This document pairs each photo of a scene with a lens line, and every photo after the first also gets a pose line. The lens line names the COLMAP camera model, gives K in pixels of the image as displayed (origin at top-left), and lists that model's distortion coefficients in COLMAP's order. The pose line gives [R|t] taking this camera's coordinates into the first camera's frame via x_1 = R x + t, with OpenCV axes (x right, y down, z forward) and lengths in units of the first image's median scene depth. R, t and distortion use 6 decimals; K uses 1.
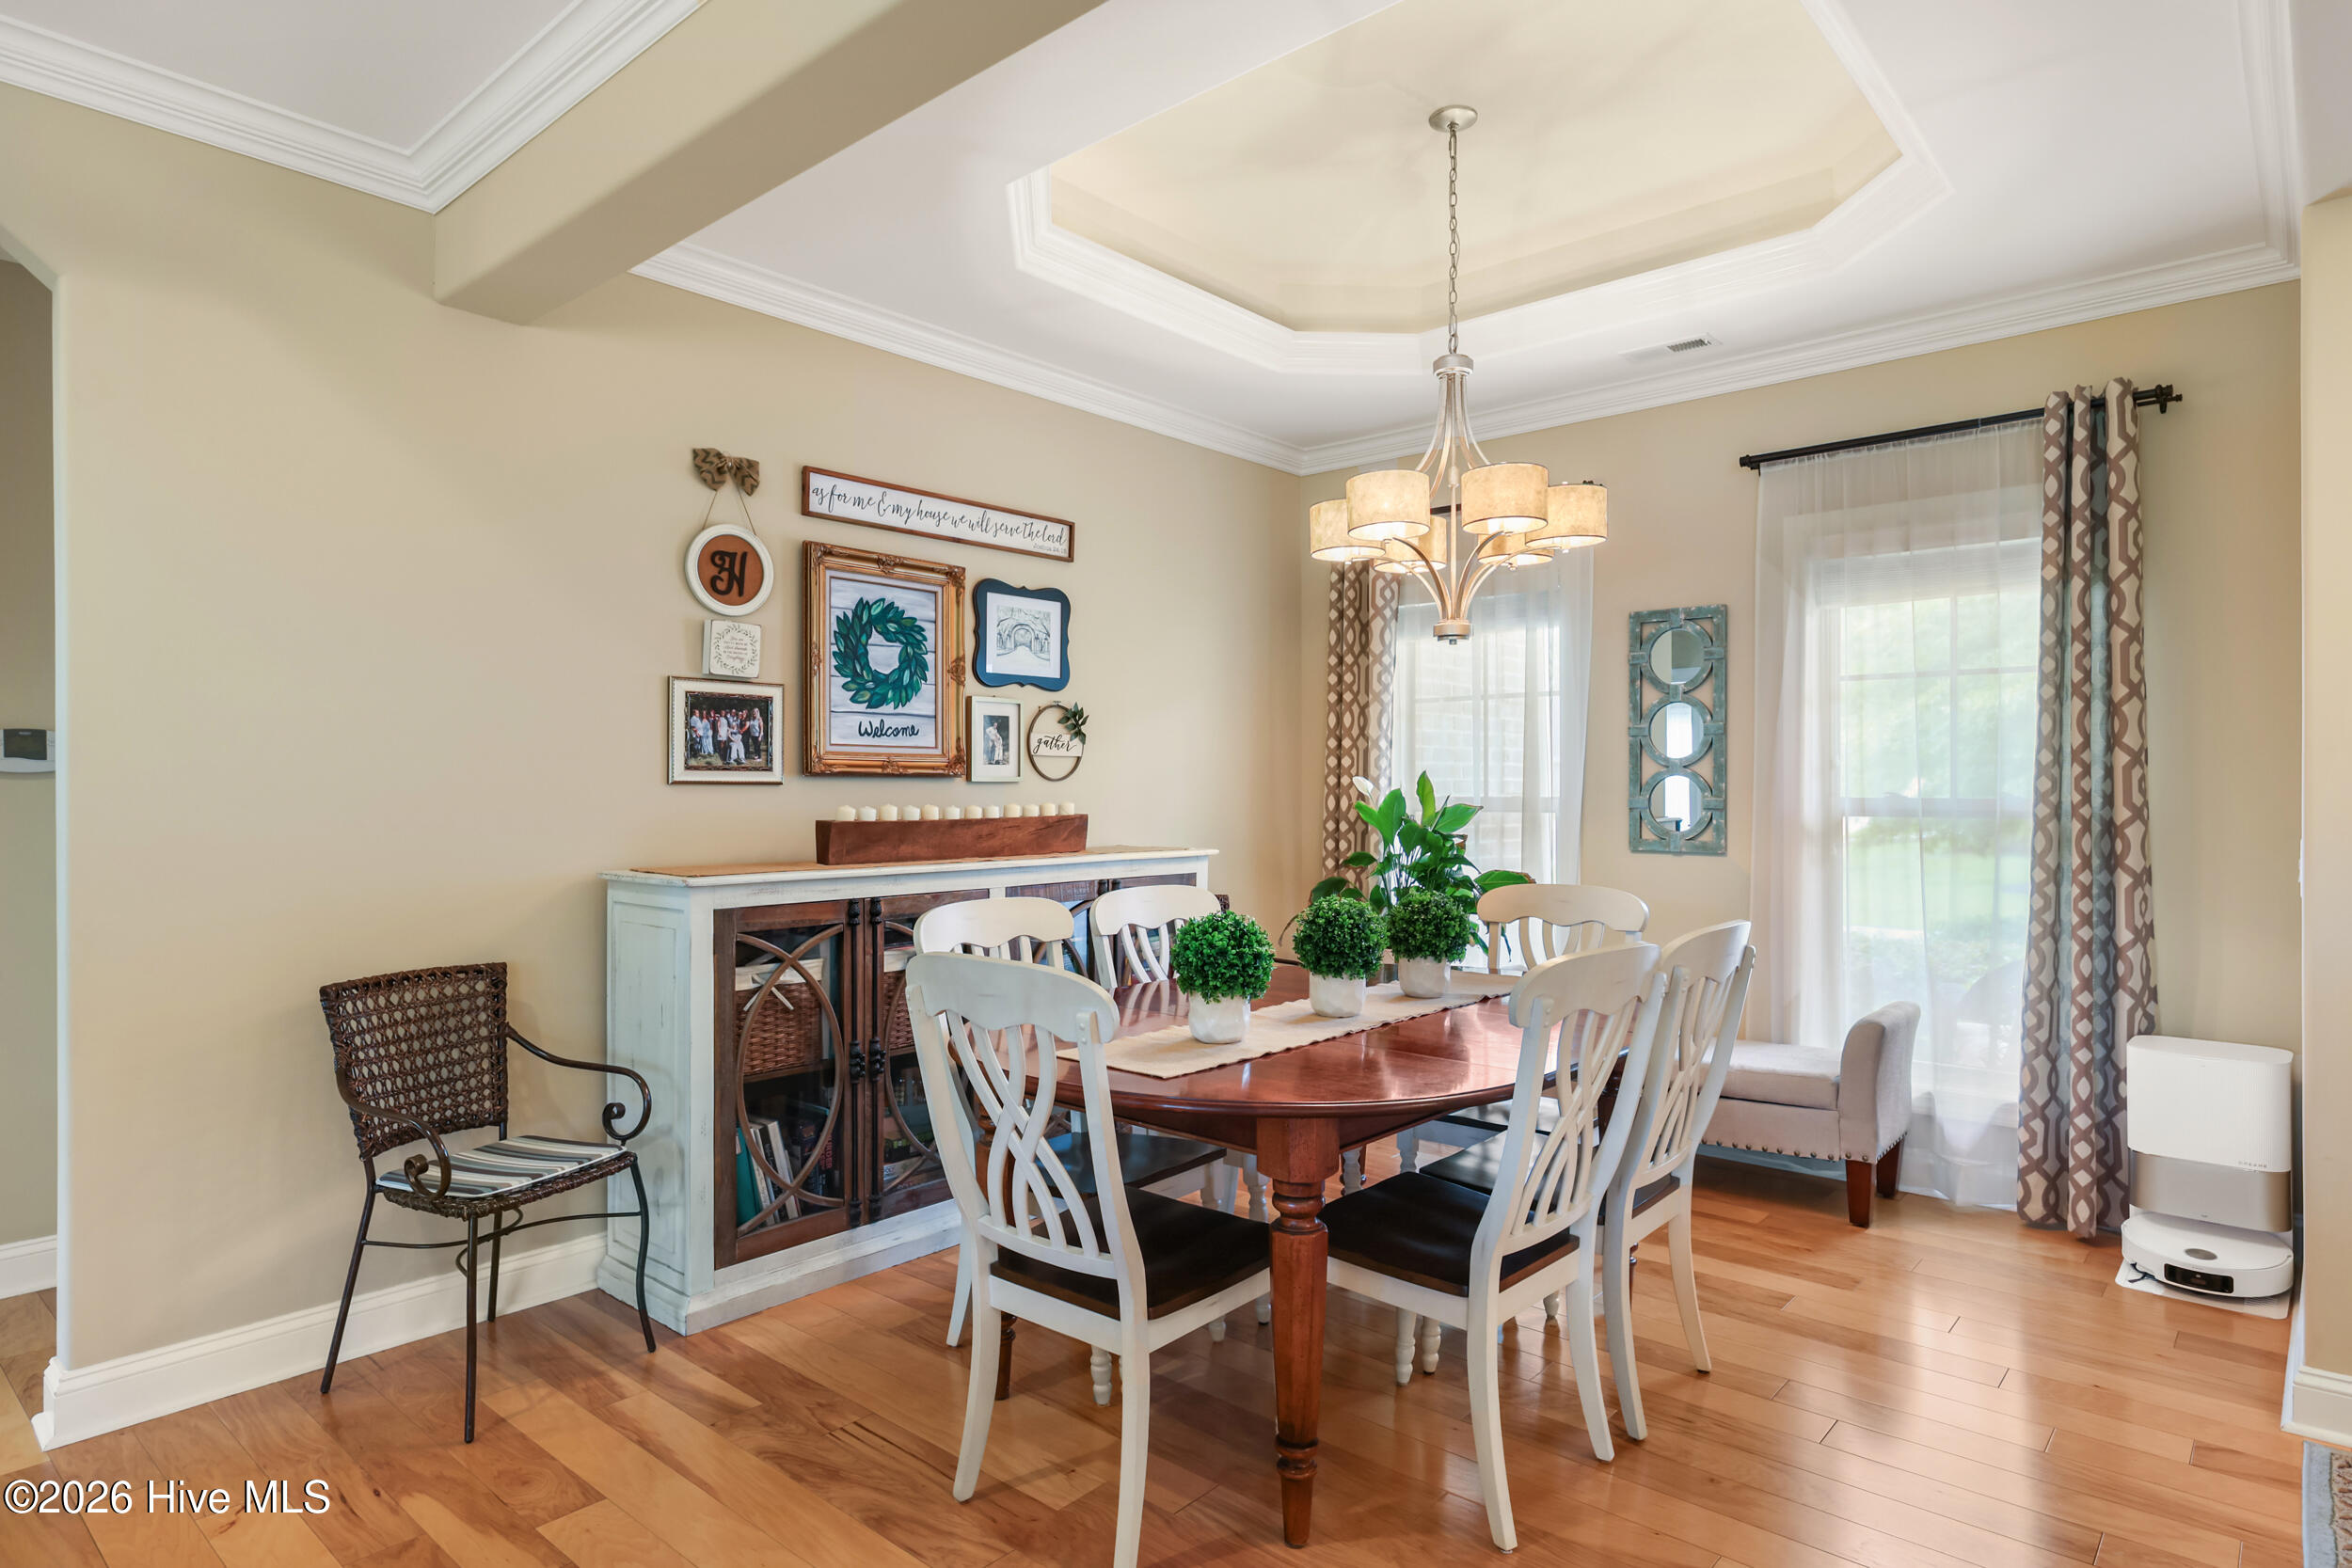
lens RADIAL K [[1302.5, 0, 1177.5], [0, 1302.5, 780.9], [0, 0, 1]] dist [0.009545, -0.001040]
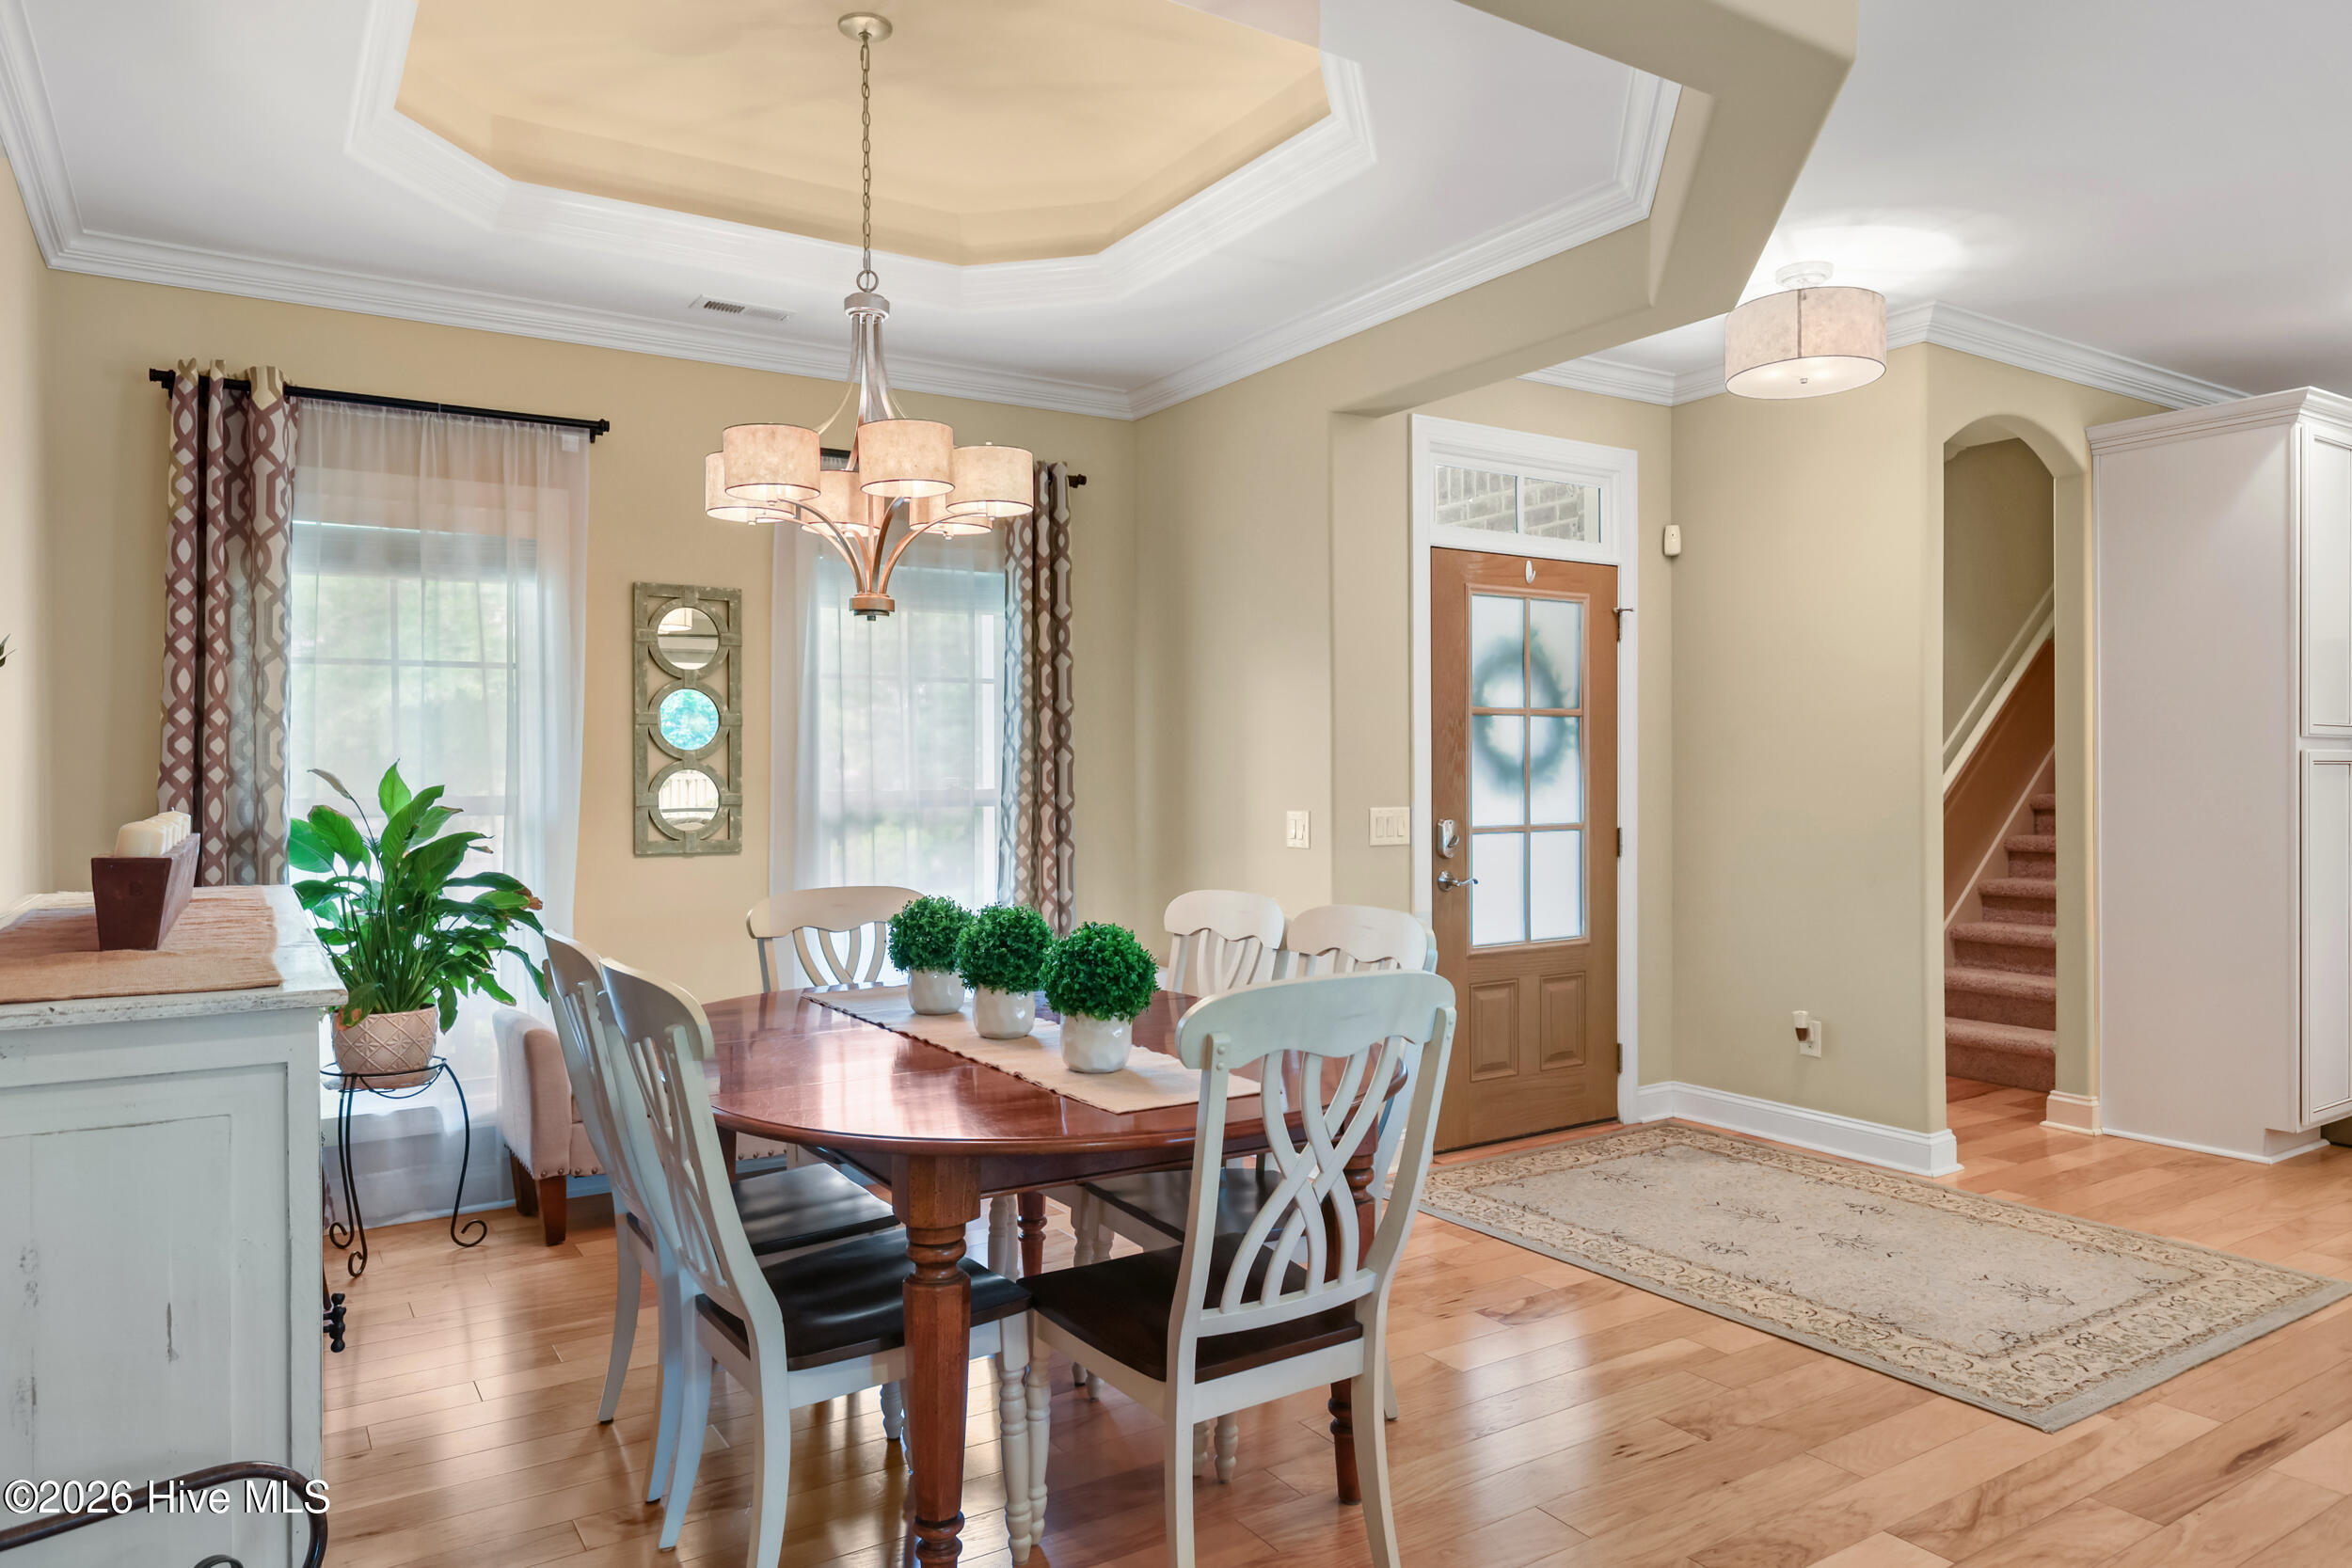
lens RADIAL K [[1489.5, 0, 1179.4], [0, 1489.5, 778.5], [0, 0, 1]] dist [-0.001055, 0.000711]
pose [[0.278097, -0.001588, 0.960552, -0.627644], [0.002773, 0.999996, 0.000850, 0.002987], [-0.960549, 0.002427, 0.278100, 0.460462]]
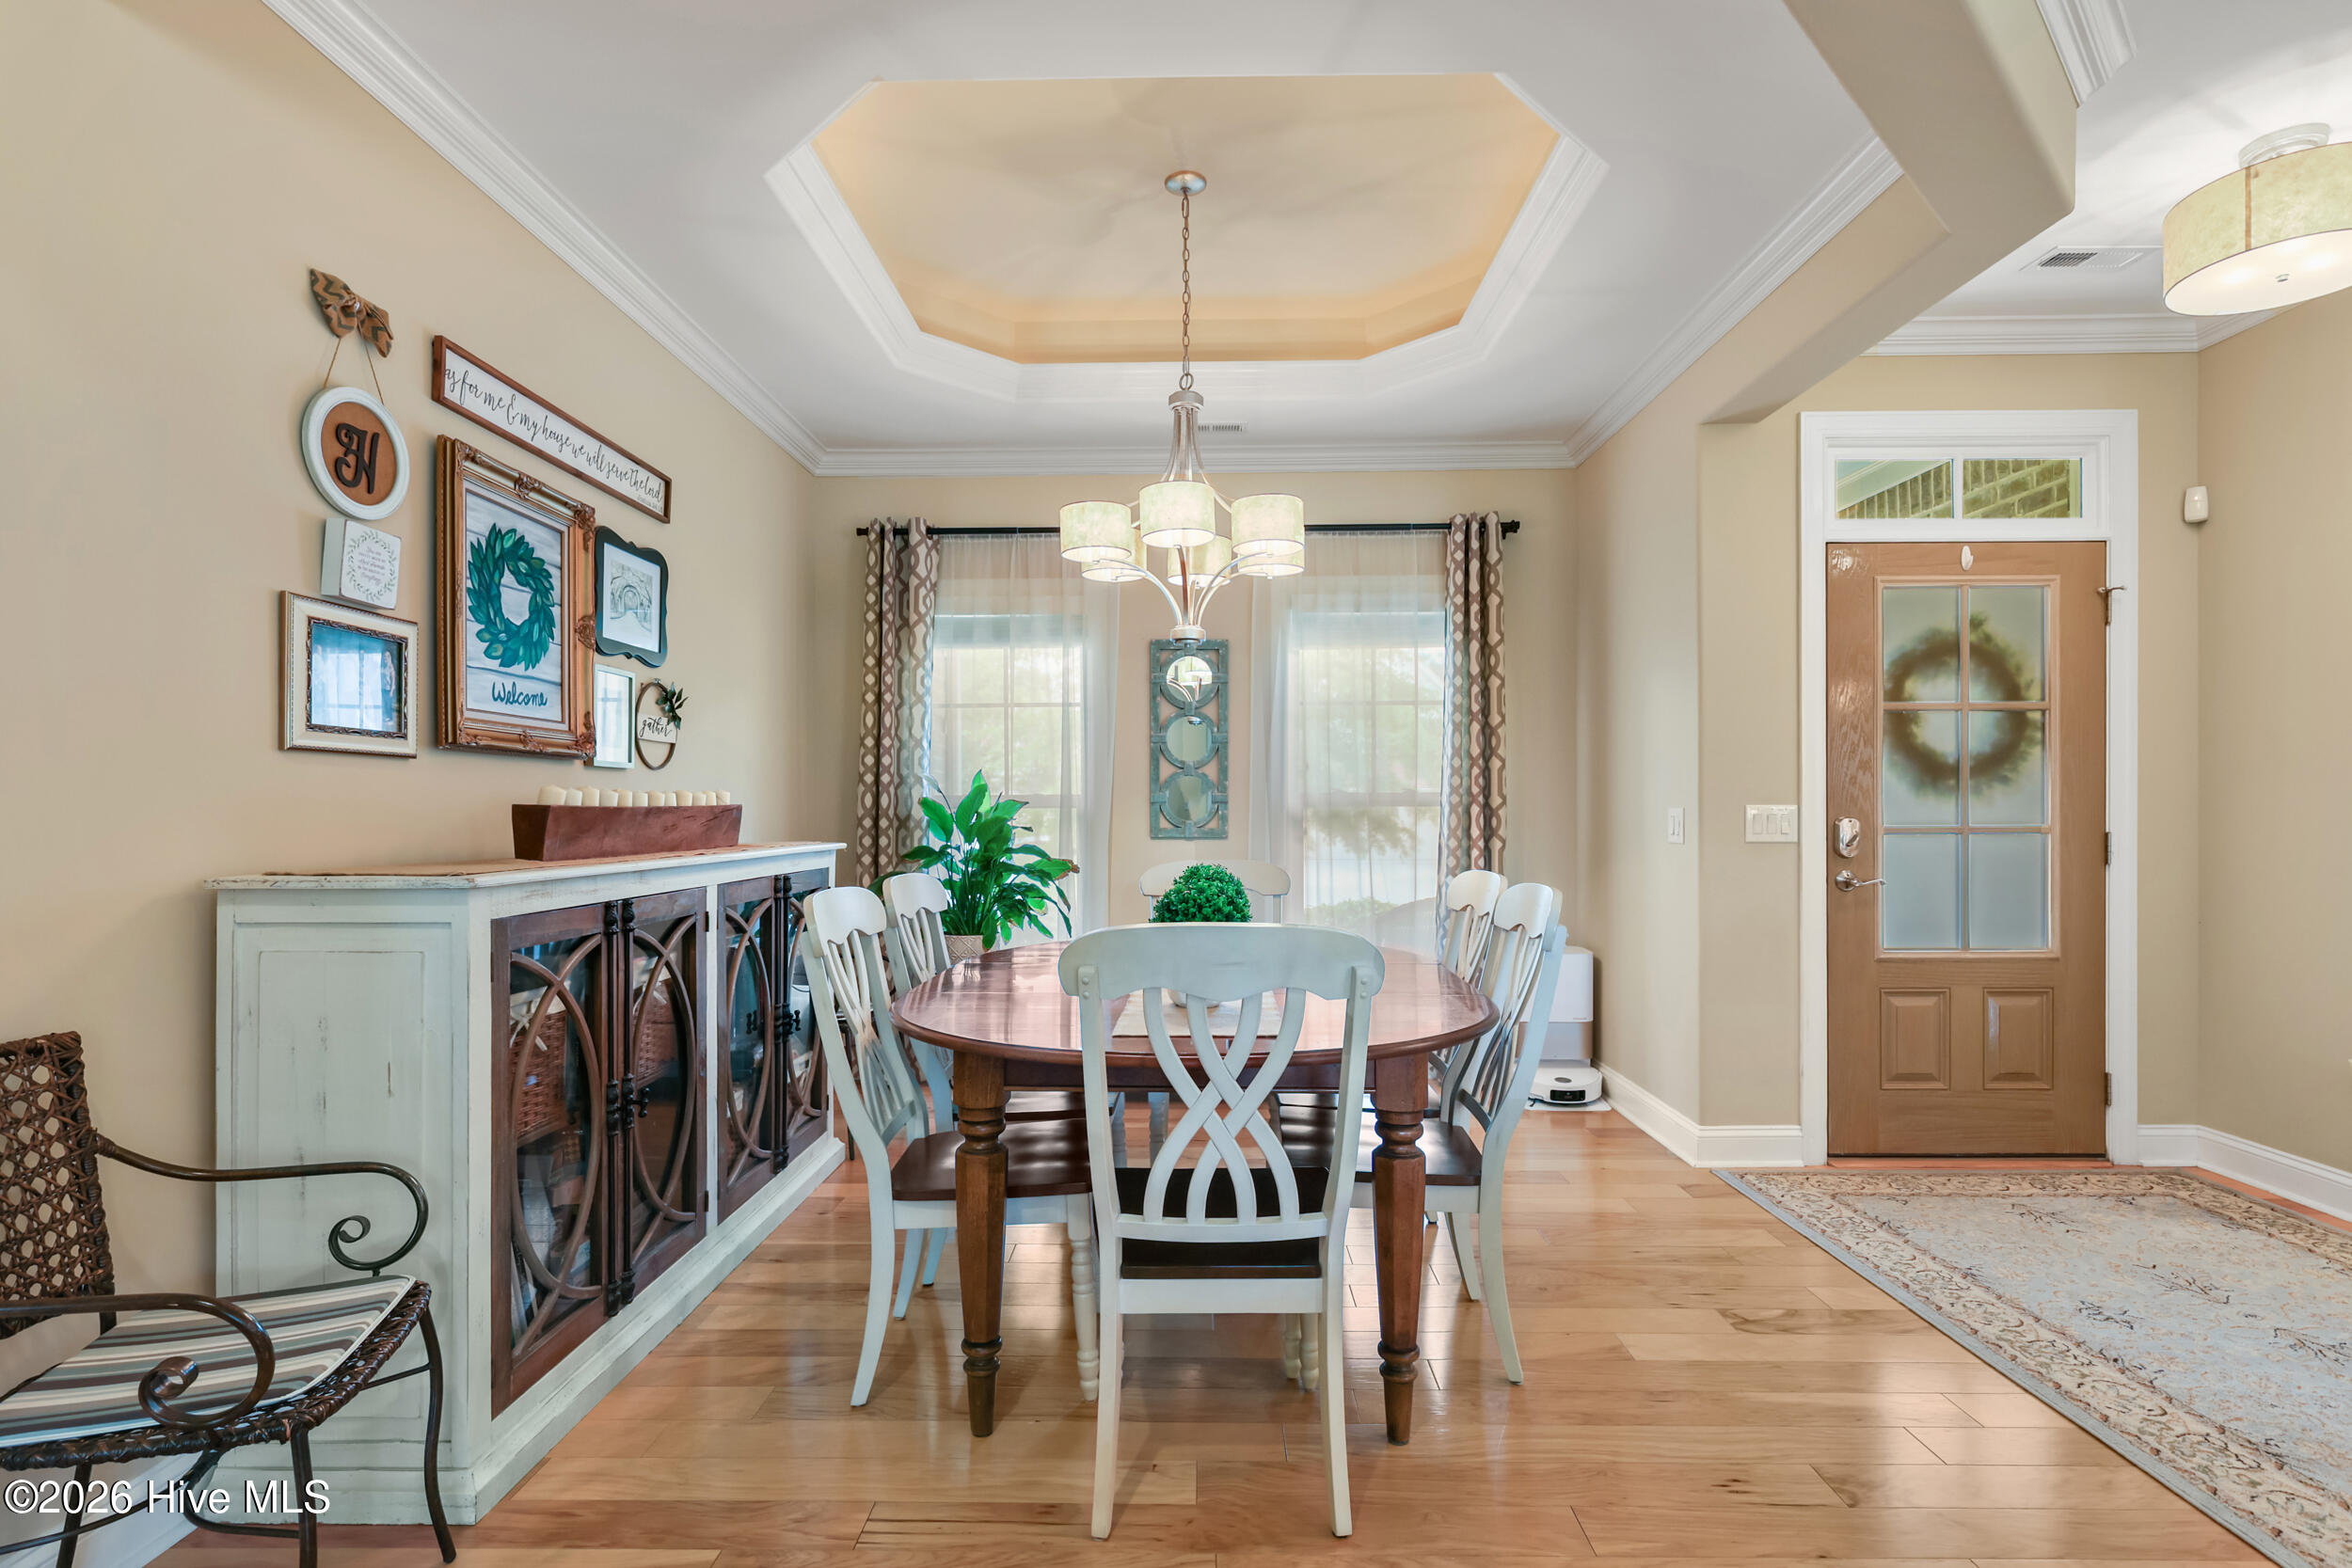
lens RADIAL K [[1139.7, 0, 1179.5], [0, 1139.7, 801.5], [0, 0, 1]] dist [-0.000120, 0.000527]
pose [[0.762342, 0.001971, 0.647172, -0.385921], [0.000145, 0.999995, -0.003217, 0.028986], [-0.647175, 0.002547, 0.762338, 0.224597]]
